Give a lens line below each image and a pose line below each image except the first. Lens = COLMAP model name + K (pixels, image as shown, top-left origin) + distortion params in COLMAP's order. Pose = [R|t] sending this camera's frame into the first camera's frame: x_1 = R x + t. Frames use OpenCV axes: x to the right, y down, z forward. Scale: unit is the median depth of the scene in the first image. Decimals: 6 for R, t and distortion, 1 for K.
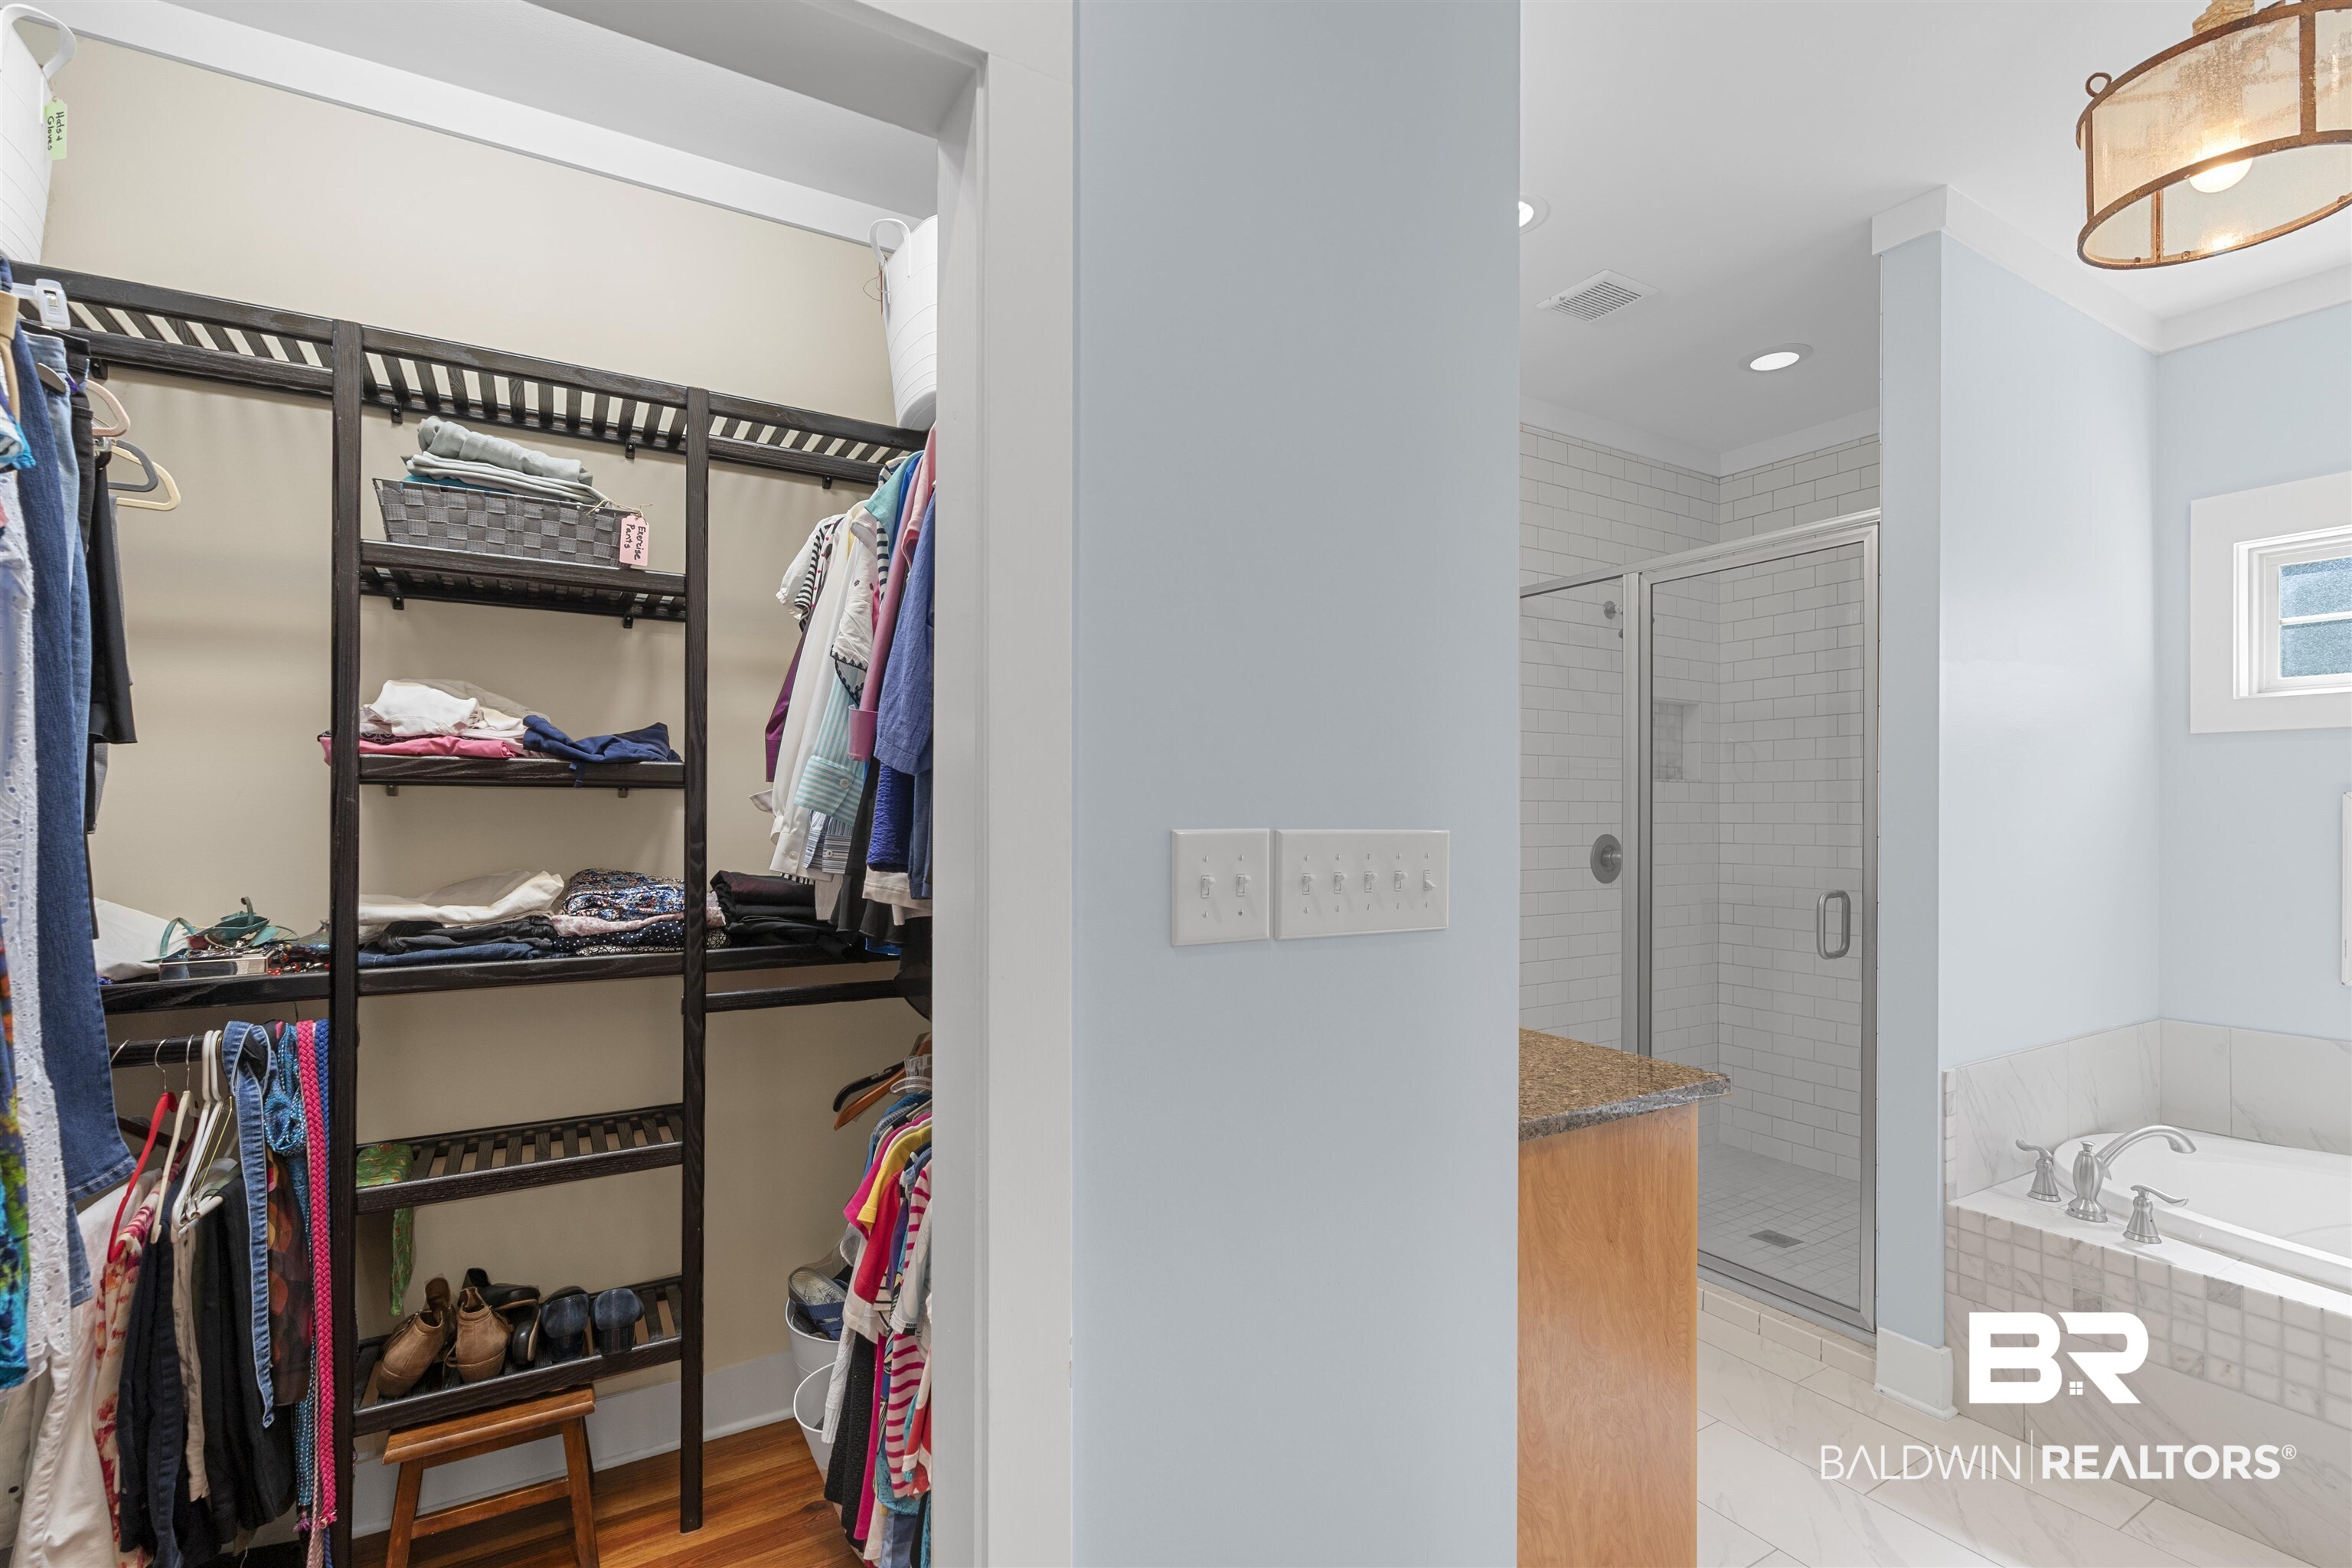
lens RADIAL K [[1065.3, 0, 1175.7], [0, 1065.3, 804.8], [0, 0, 1]] dist [-0.010478, 0.003022]
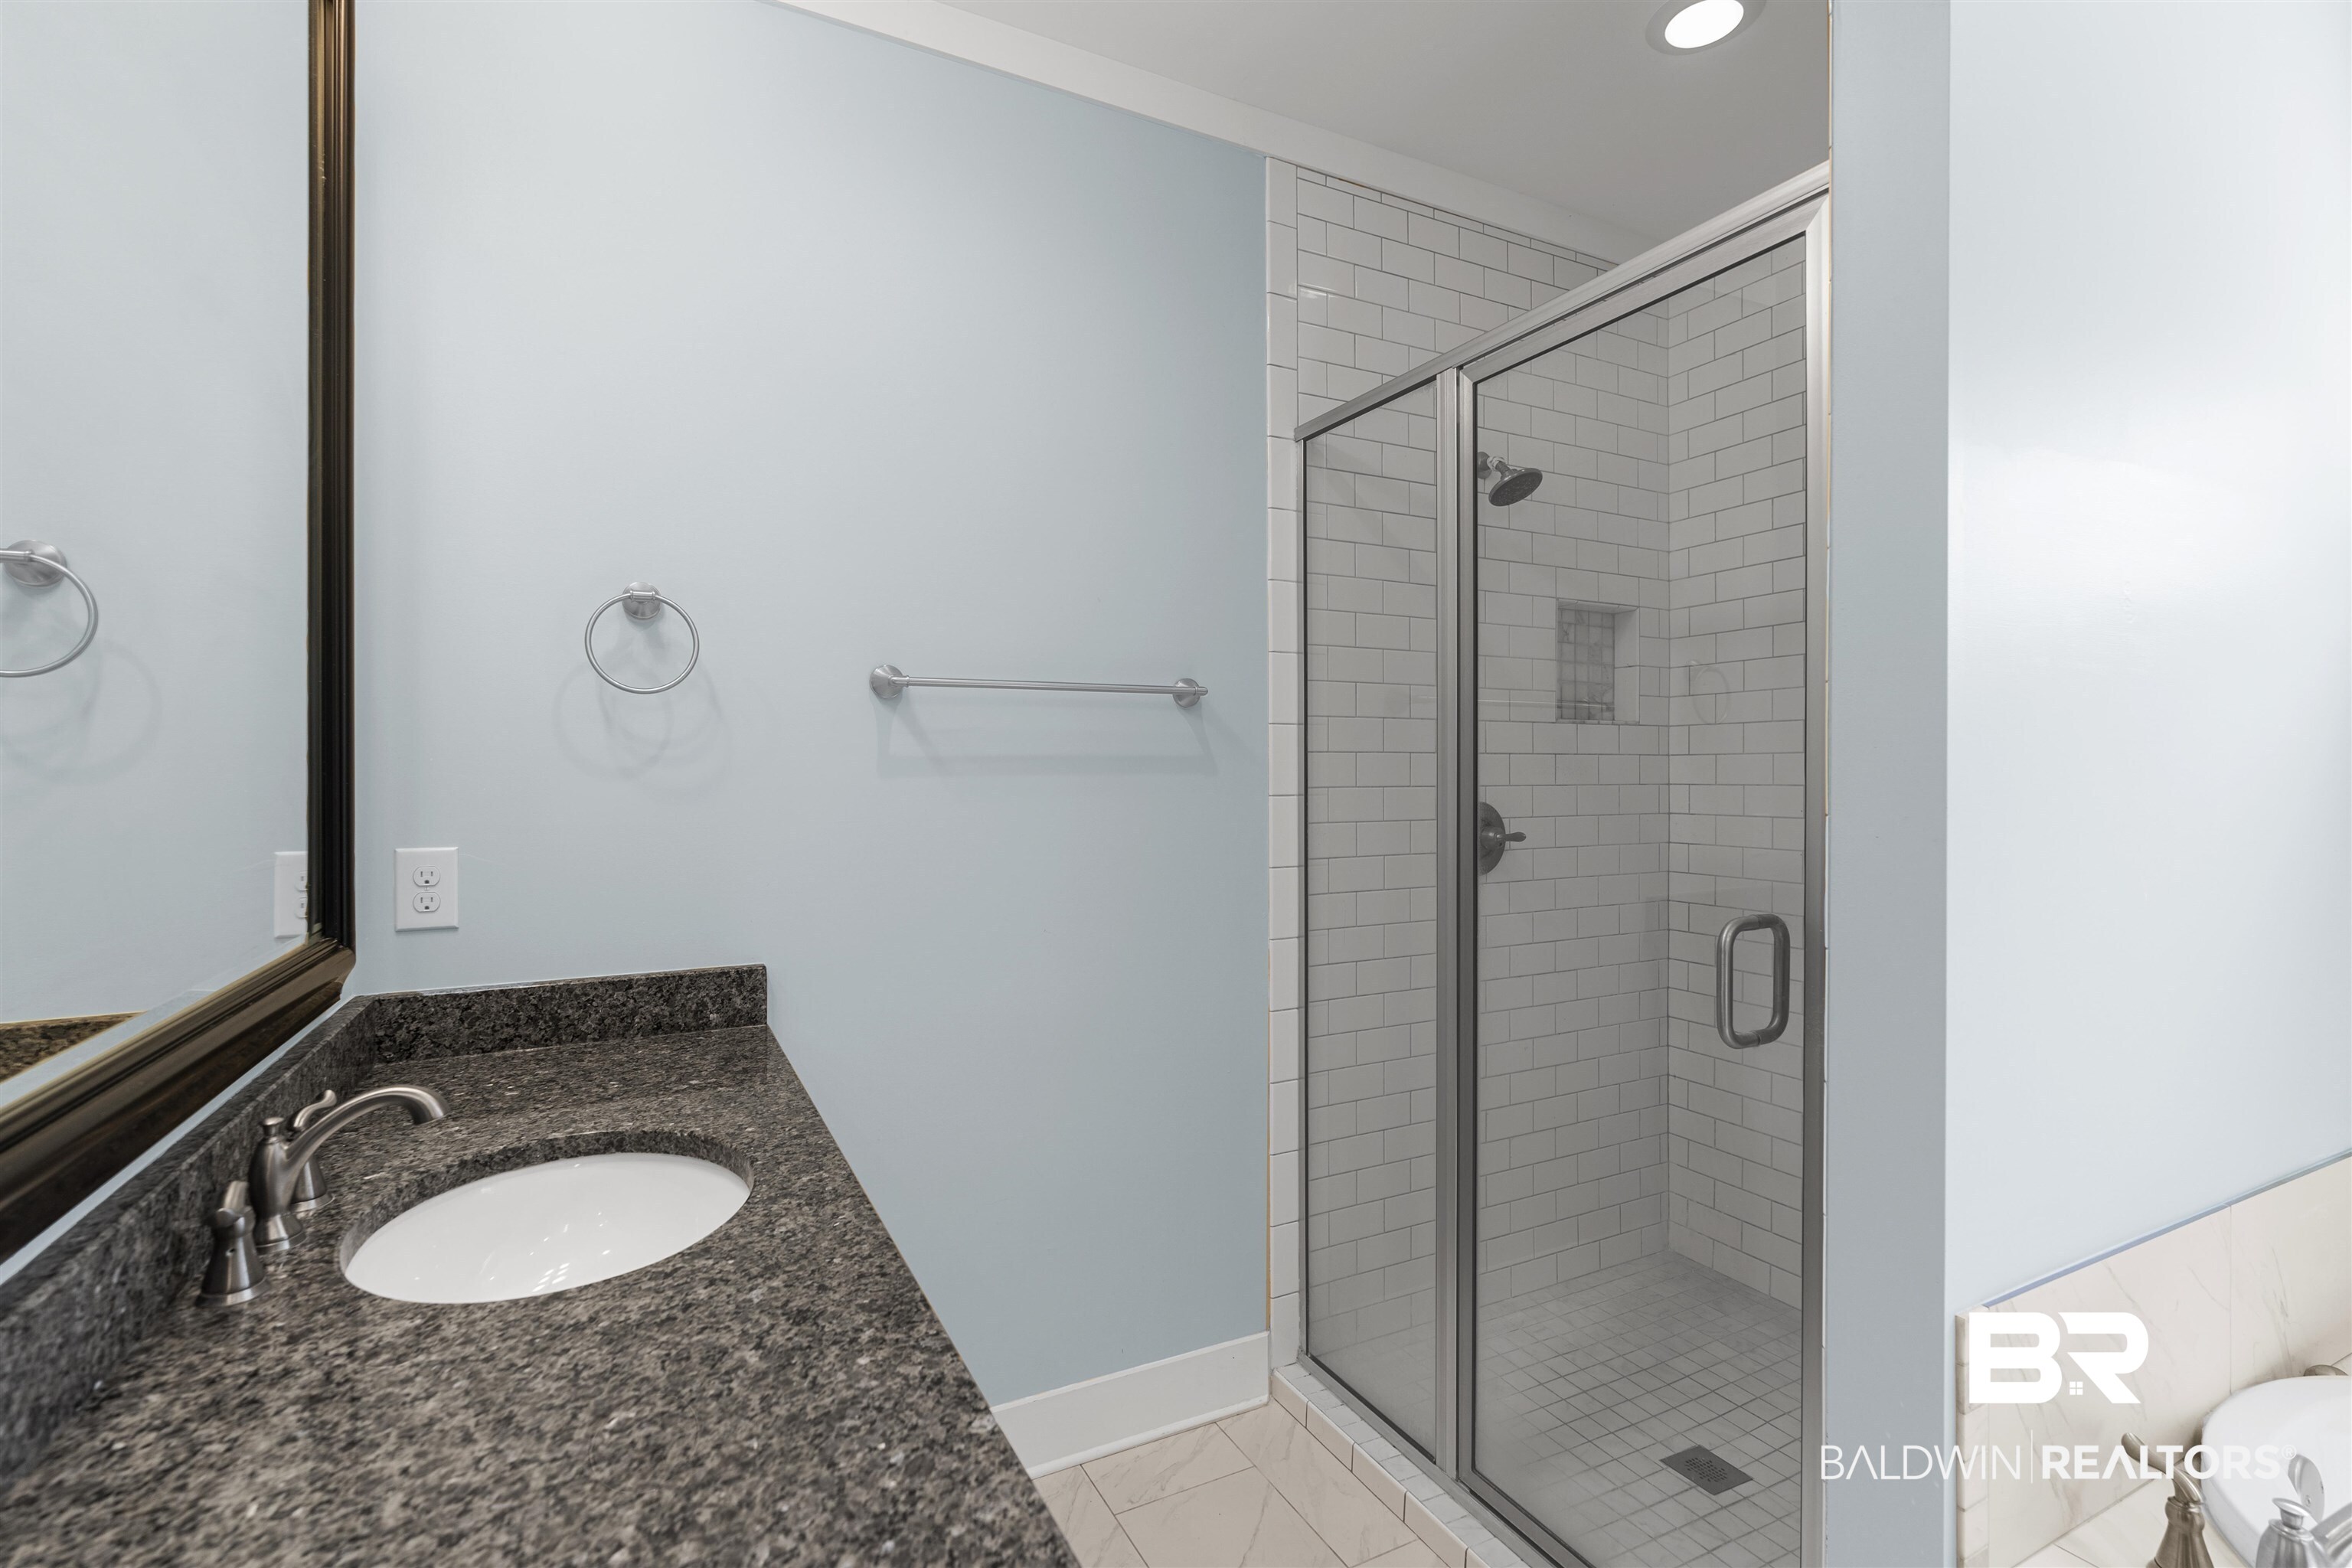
lens RADIAL K [[1065.3, 0, 1175.3], [0, 1065.3, 773.7], [0, 0, 1]] dist [-0.010478, 0.003022]
pose [[0.997962, -0.005608, -0.063570, 0.255273], [0.006071, 0.999956, 0.007093, 0.003892], [0.063527, -0.007465, 0.997952, 0.318350]]
